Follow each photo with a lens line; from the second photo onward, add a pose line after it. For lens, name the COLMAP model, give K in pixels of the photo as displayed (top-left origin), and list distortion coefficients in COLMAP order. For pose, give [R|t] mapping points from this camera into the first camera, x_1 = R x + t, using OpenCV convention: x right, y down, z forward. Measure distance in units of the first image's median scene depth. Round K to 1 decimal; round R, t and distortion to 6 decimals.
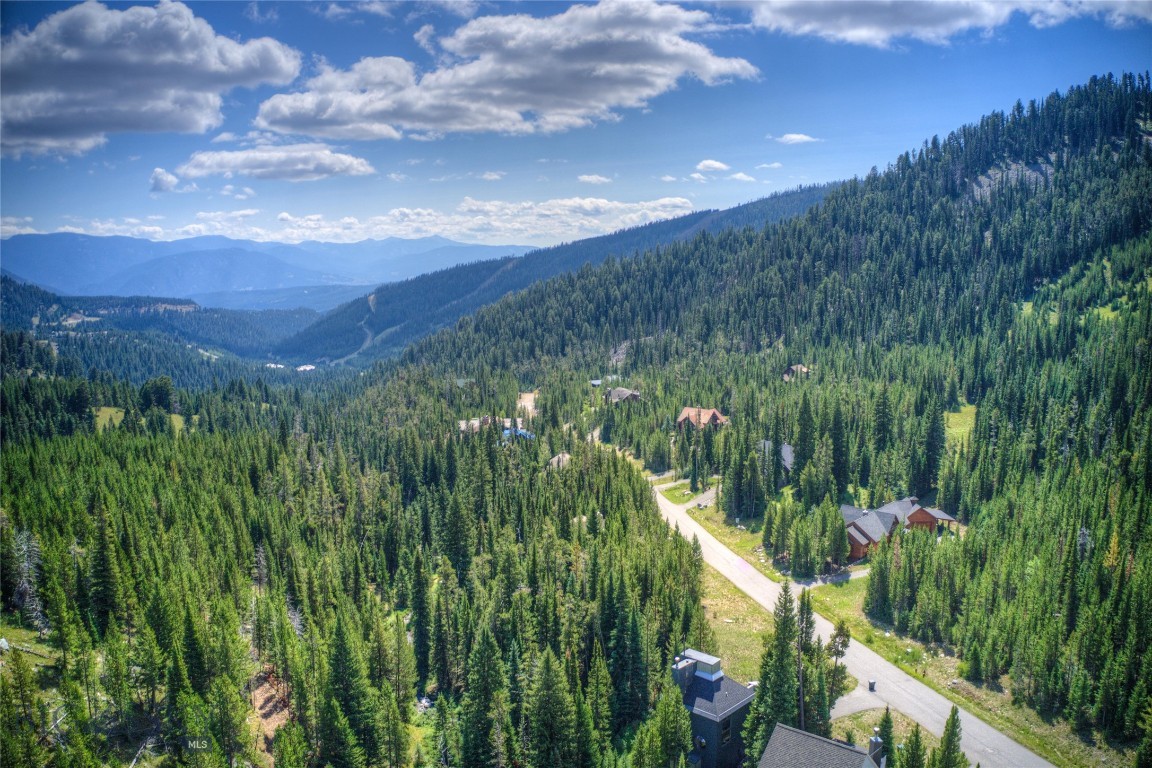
lens RADIAL K [[905.5, 0, 579.9], [0, 905.5, 393.9], [0, 0, 1]] dist [-0.189654, 0.024634]
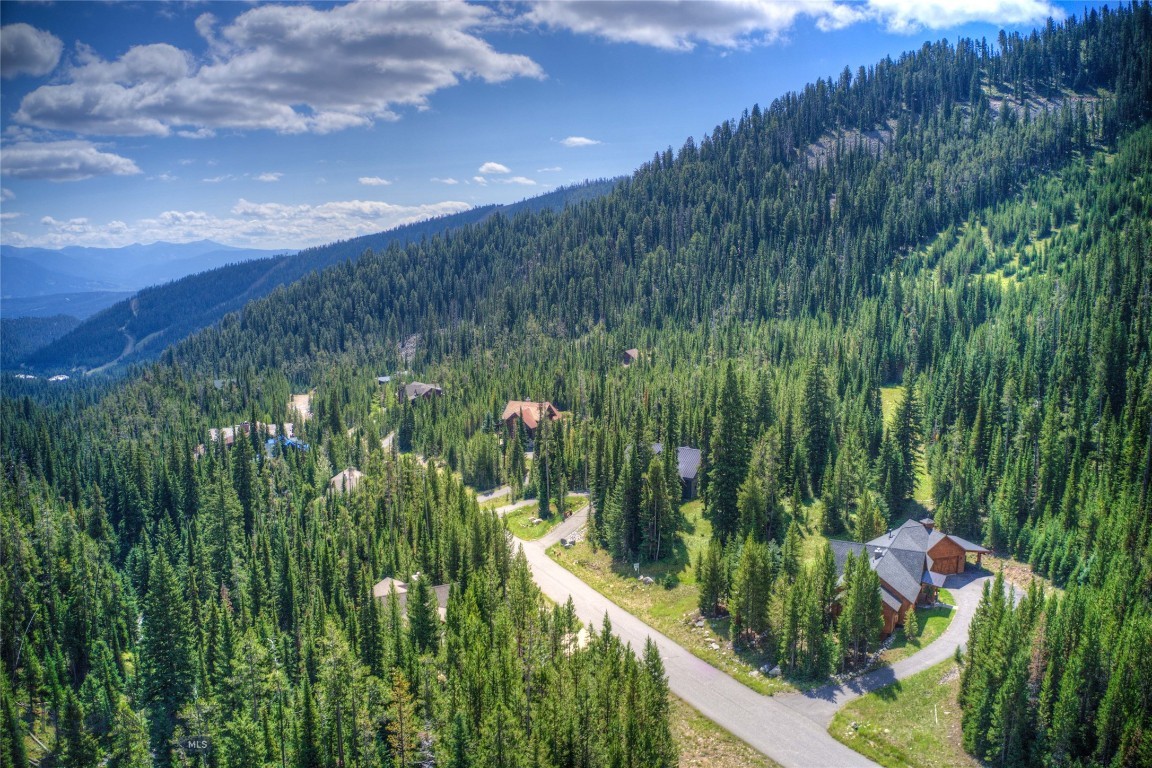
lens RADIAL K [[905.5, 0, 579.9], [0, 905.5, 393.9], [0, 0, 1]] dist [-0.189654, 0.024634]
pose [[0.970600, -0.025710, 0.239321, -0.005285], [0.026792, 0.999640, -0.001269, 0.007401], [-0.239202, 0.007644, 0.970940, 0.160273]]
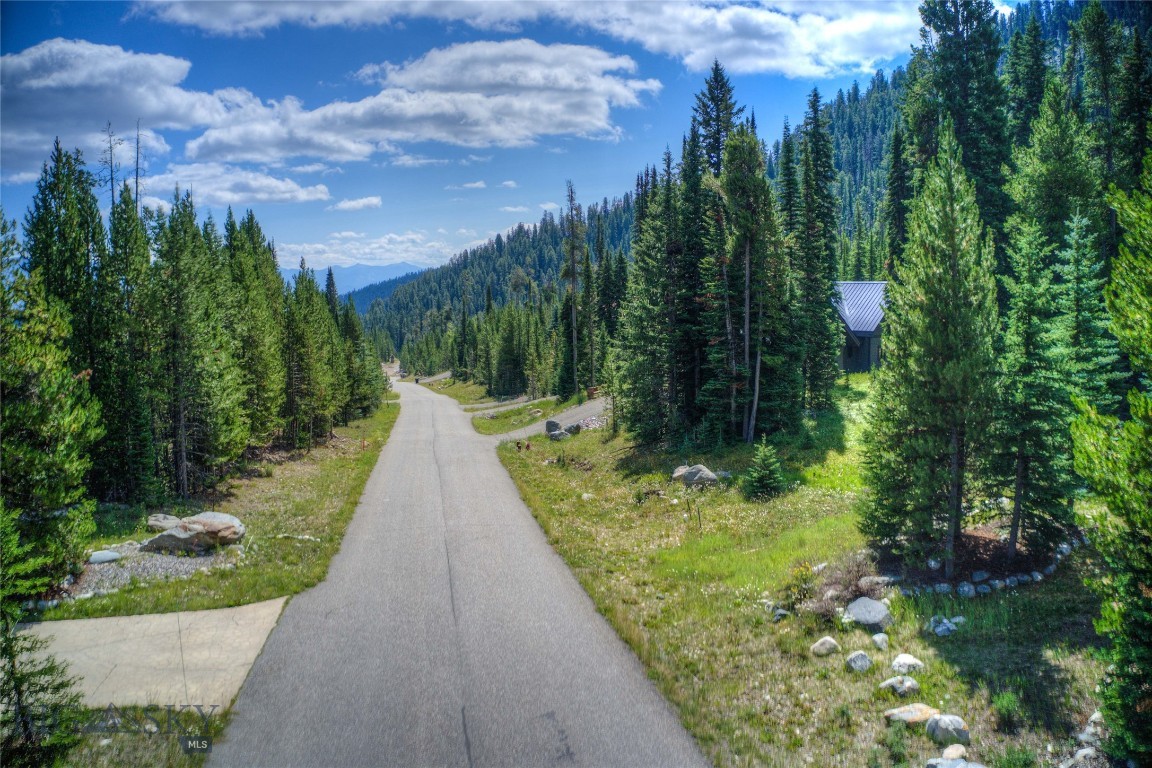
lens RADIAL K [[905.5, 0, 579.9], [0, 905.5, 393.9], [0, 0, 1]] dist [-0.189654, 0.024634]
pose [[0.999481, -0.005394, 0.031750, 0.060618], [0.006402, 0.999476, -0.031740, 0.055940], [-0.031562, 0.031927, 0.998992, 0.328095]]
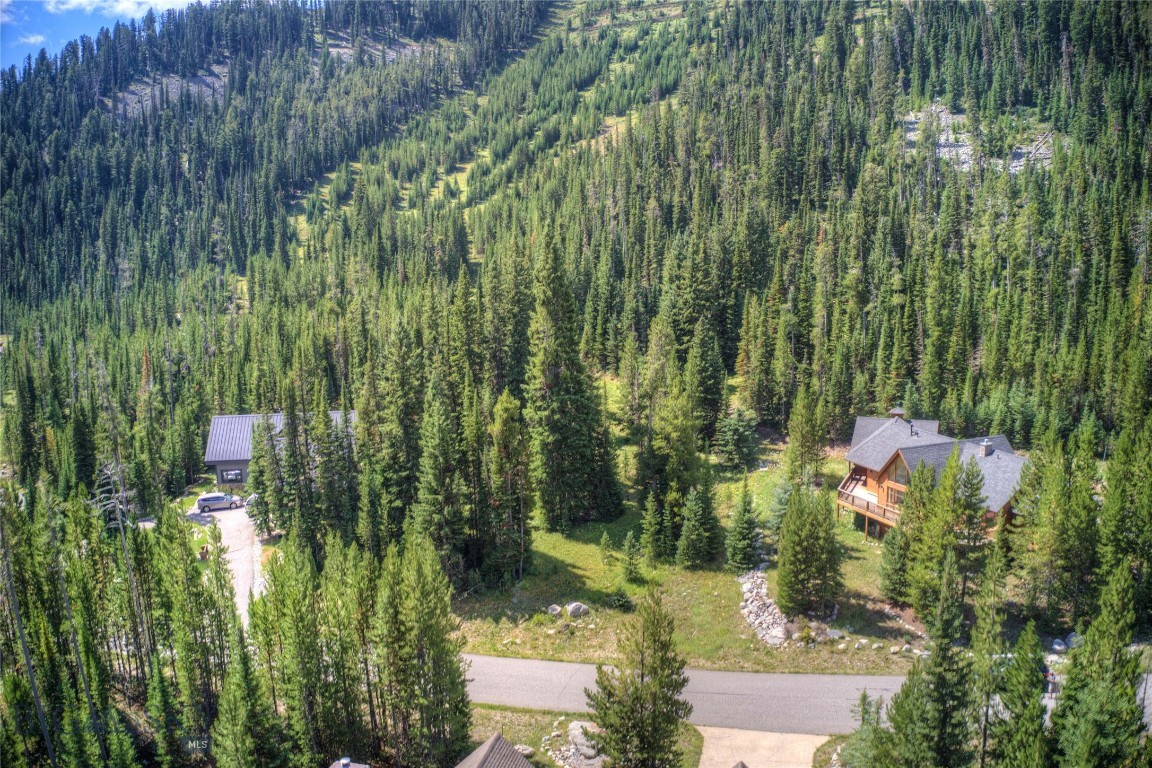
lens RADIAL K [[905.5, 0, 579.9], [0, 905.5, 393.9], [0, 0, 1]] dist [-0.189654, 0.024634]
pose [[0.458806, -0.136580, 0.877977, -0.044357], [0.145585, 0.986317, 0.077355, 0.016802], [-0.876528, 0.092330, 0.472412, 0.334020]]
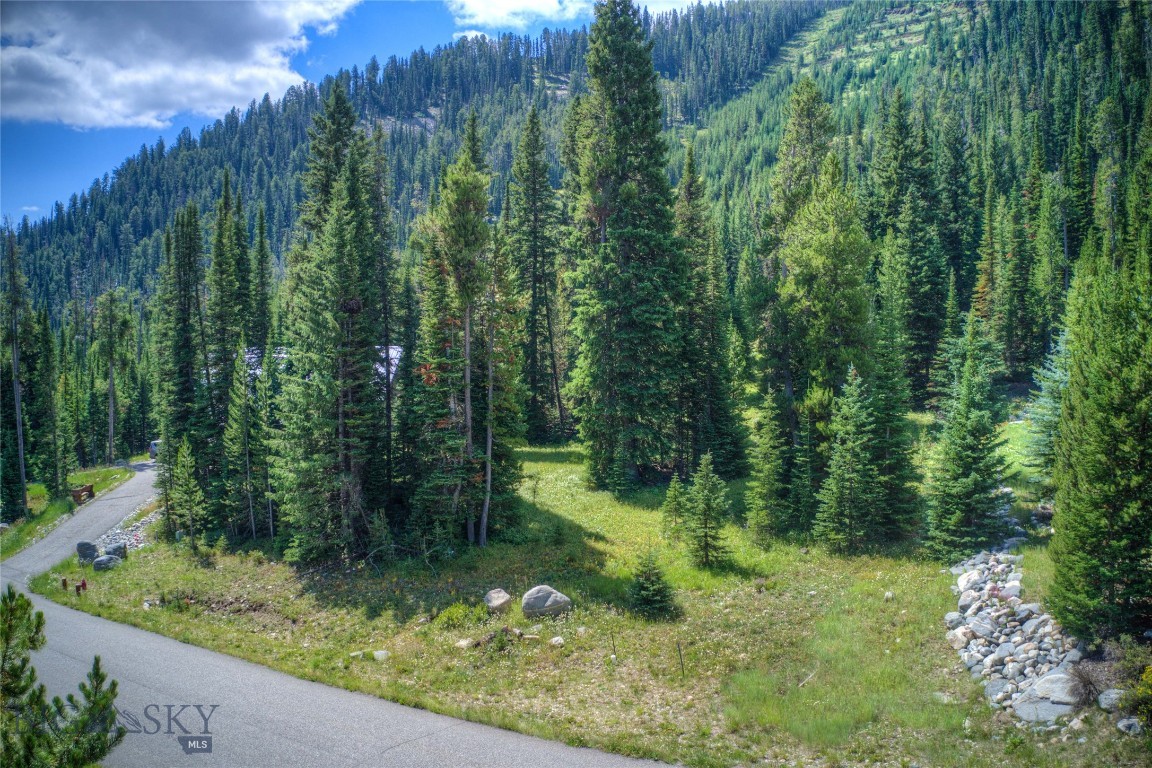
lens RADIAL K [[905.5, 0, 579.9], [0, 905.5, 393.9], [0, 0, 1]] dist [-0.189654, 0.024634]
pose [[0.680766, -0.029451, 0.731908, 0.032556], [0.104549, 0.992868, -0.057292, 0.050801], [-0.725001, 0.115522, 0.678990, 0.360211]]
